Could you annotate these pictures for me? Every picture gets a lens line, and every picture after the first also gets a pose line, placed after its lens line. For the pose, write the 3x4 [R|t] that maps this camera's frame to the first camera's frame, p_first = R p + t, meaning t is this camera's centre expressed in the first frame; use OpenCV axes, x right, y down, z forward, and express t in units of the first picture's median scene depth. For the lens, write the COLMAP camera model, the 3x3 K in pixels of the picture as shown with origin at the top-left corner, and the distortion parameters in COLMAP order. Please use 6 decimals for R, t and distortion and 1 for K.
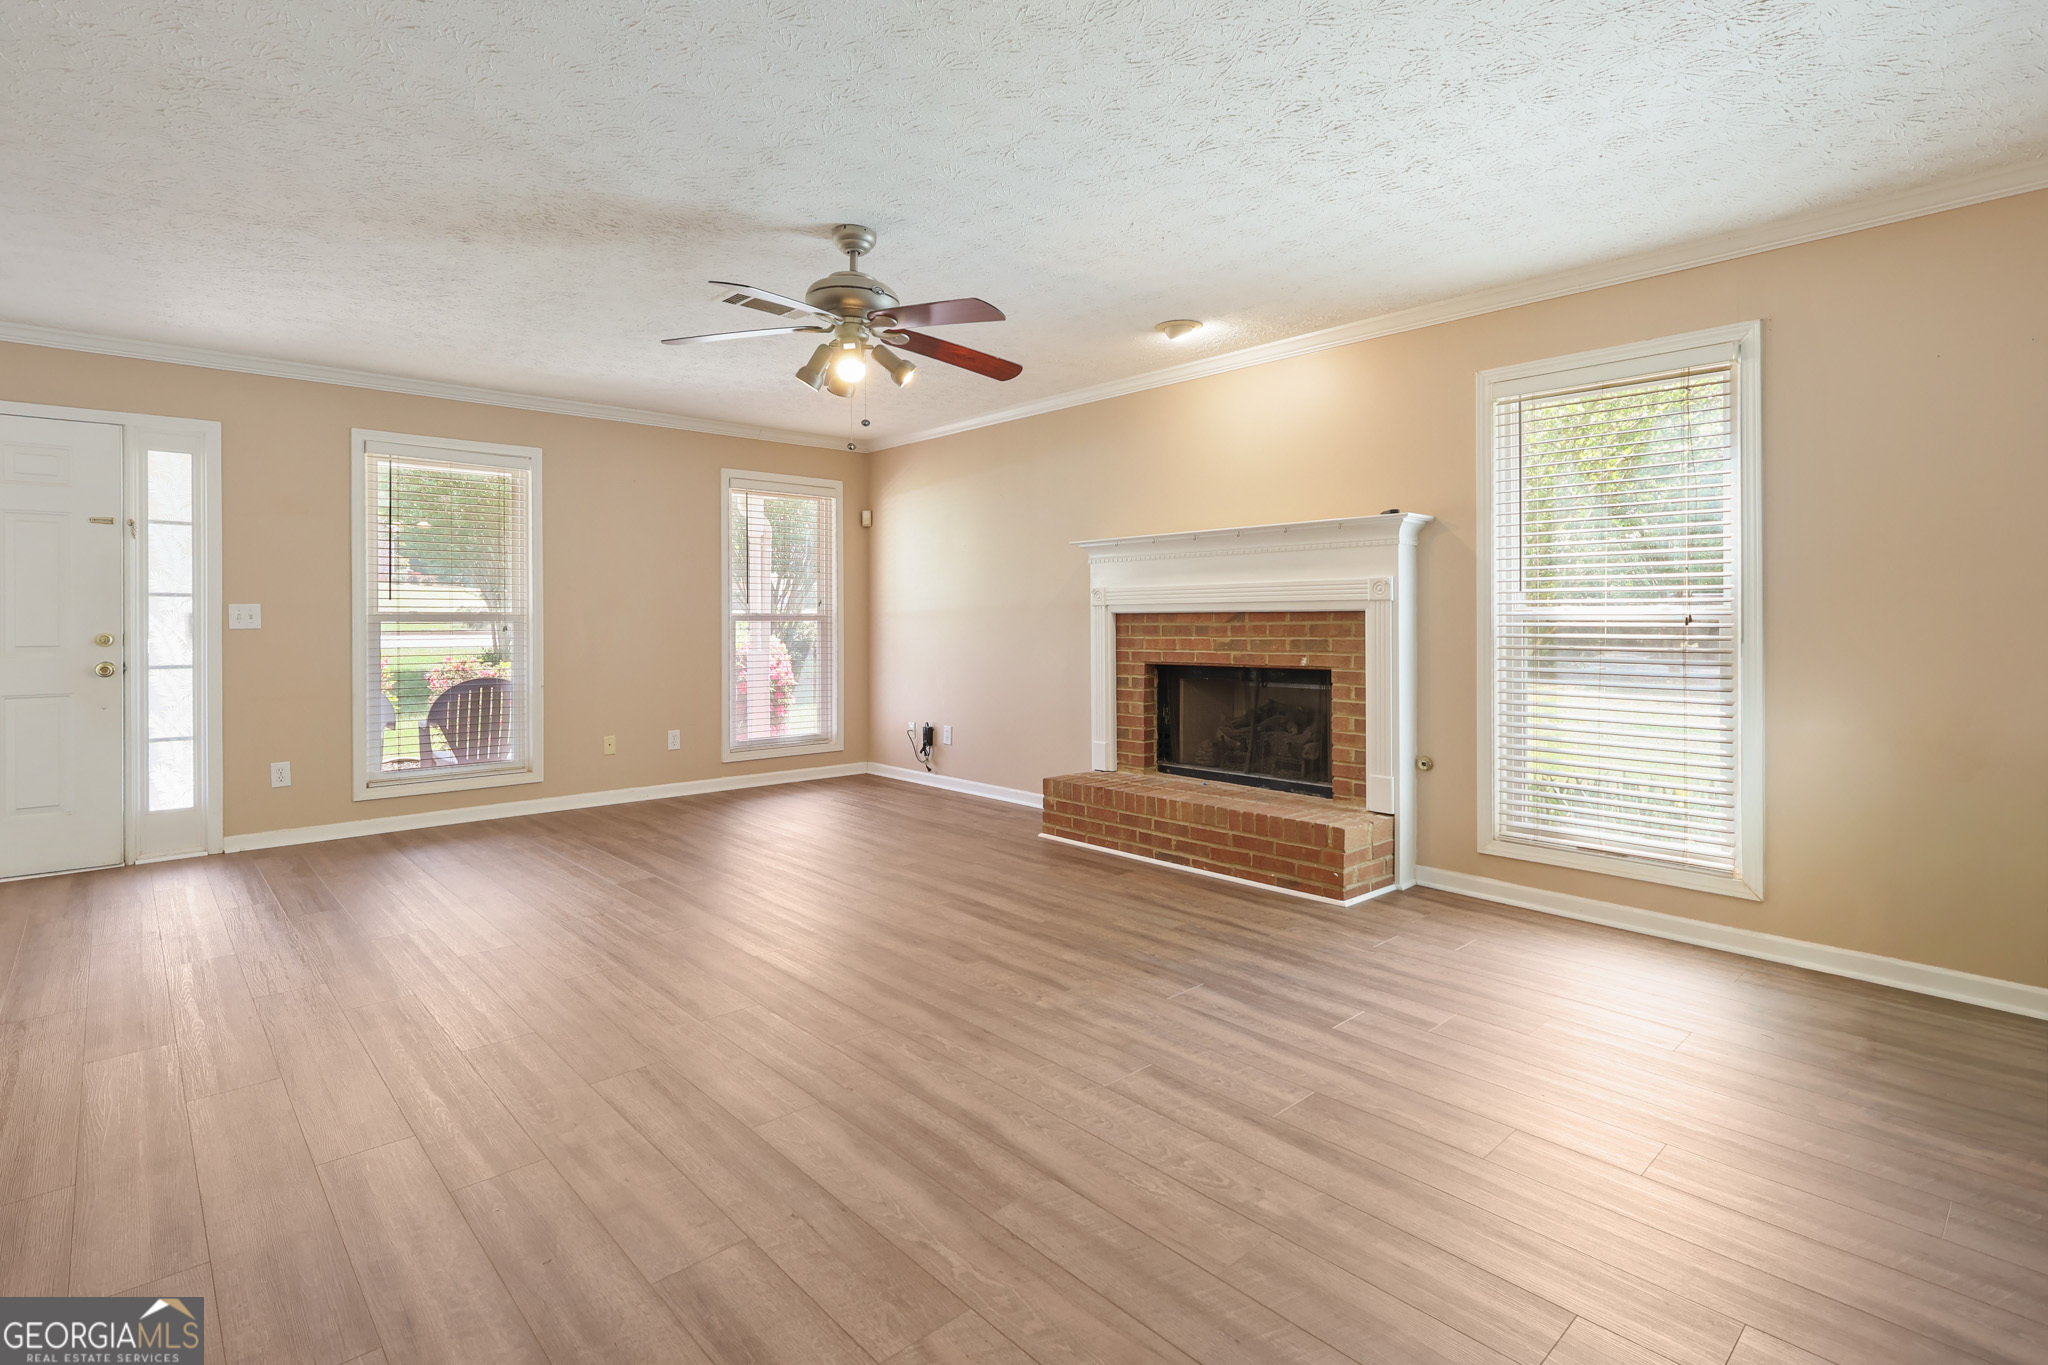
lens RADIAL K [[986.9, 0, 1003.4], [0, 986.9, 614.2], [0, 0, 1]] dist [0.003954, 0.003533]
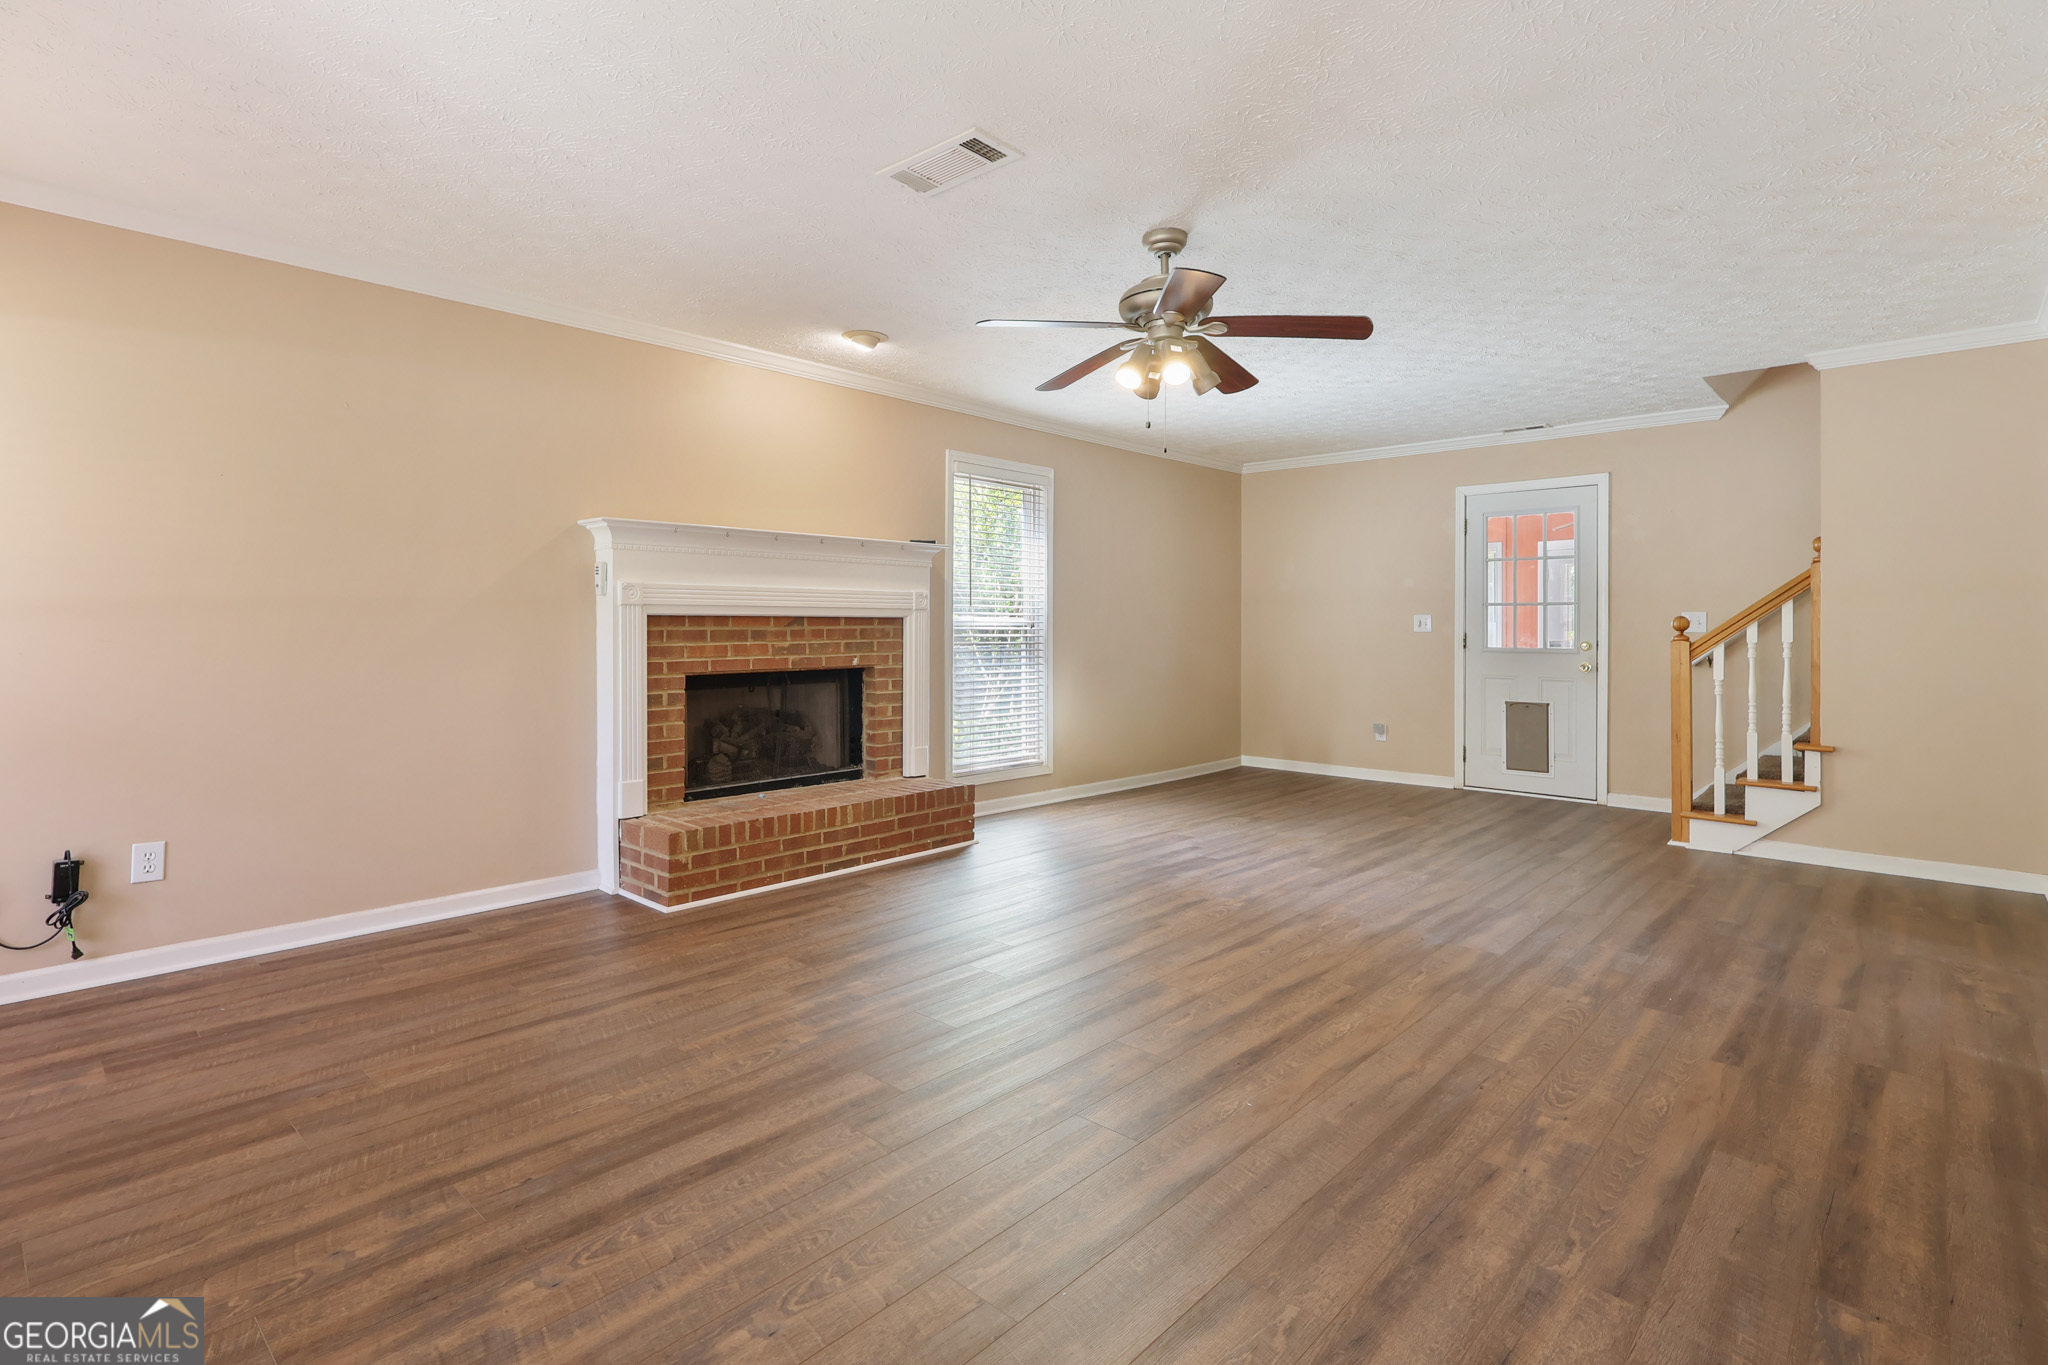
lens RADIAL K [[986.9, 0, 958.4], [0, 986.9, 637.1], [0, 0, 1]] dist [0.003954, 0.003533]
pose [[-0.062505, -0.008111, 0.998012, -0.801168], [-0.008705, 0.999933, 0.007581, 0.010173], [-0.998007, -0.008213, -0.062571, 0.921396]]
